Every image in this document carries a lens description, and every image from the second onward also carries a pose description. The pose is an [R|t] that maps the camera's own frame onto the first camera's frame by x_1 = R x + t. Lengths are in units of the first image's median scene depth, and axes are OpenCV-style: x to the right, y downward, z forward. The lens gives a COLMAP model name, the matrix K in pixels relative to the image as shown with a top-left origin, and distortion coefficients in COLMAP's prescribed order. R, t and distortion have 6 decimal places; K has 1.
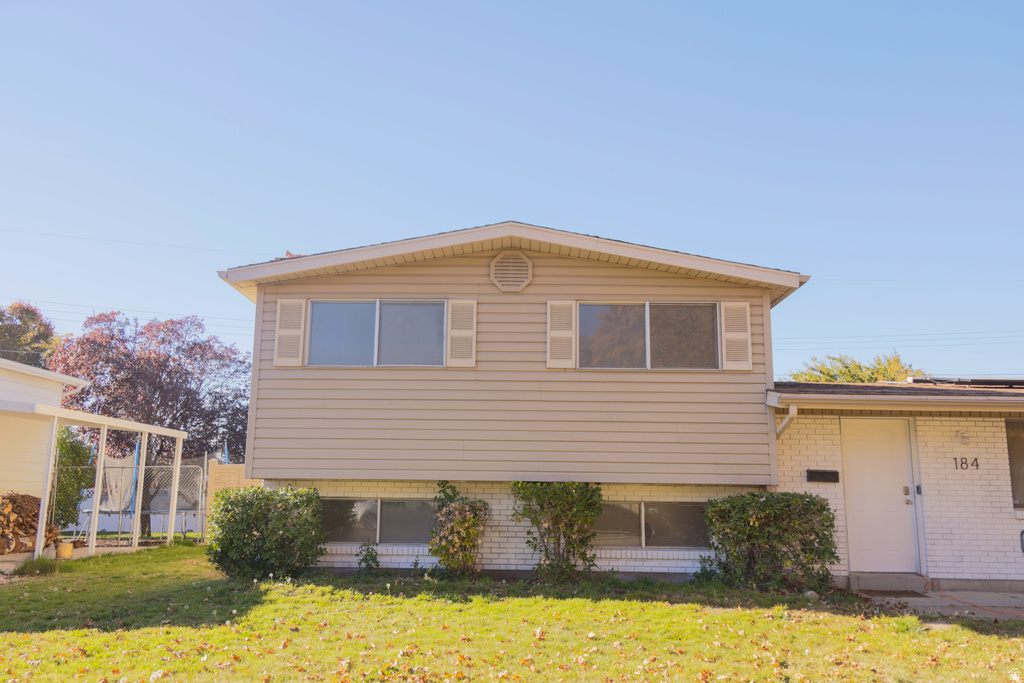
lens RADIAL K [[799.9, 0, 512.0], [0, 799.9, 341.5], [0, 0, 1]] dist [-0.011244, -0.000315]
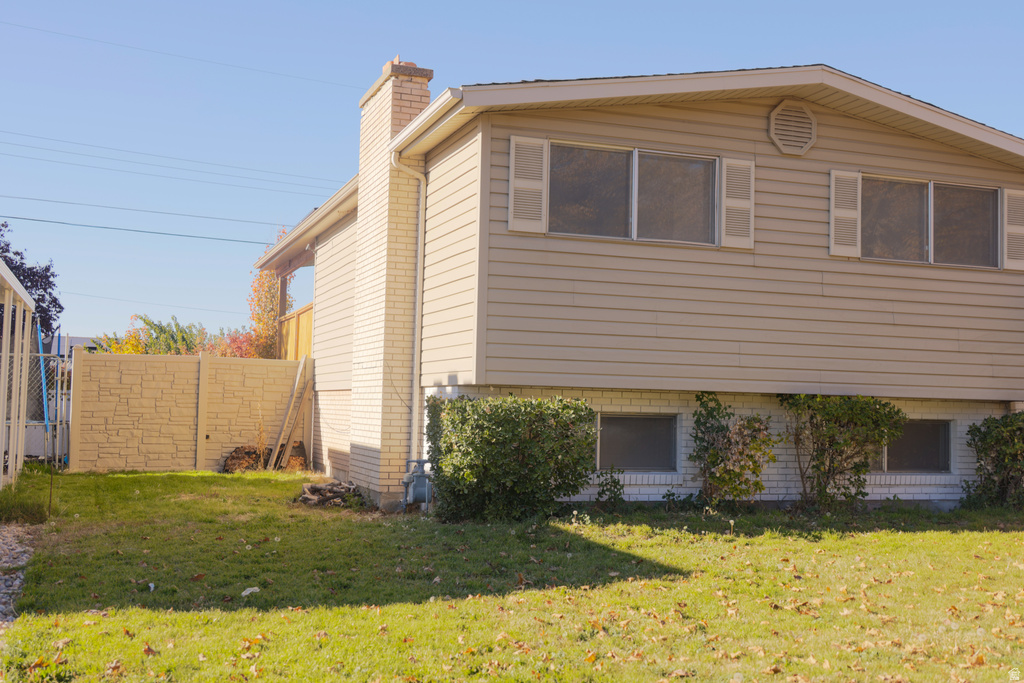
lens RADIAL K [[1155.5, 0, 512.0], [0, 1155.5, 341.5], [0, 0, 1]] dist [0.013388, 0.042507]
pose [[0.930824, 0.029328, 0.364289, -0.669444], [-0.082108, 0.988075, 0.130253, -0.006551], [-0.356125, -0.151154, 0.922132, 0.028630]]
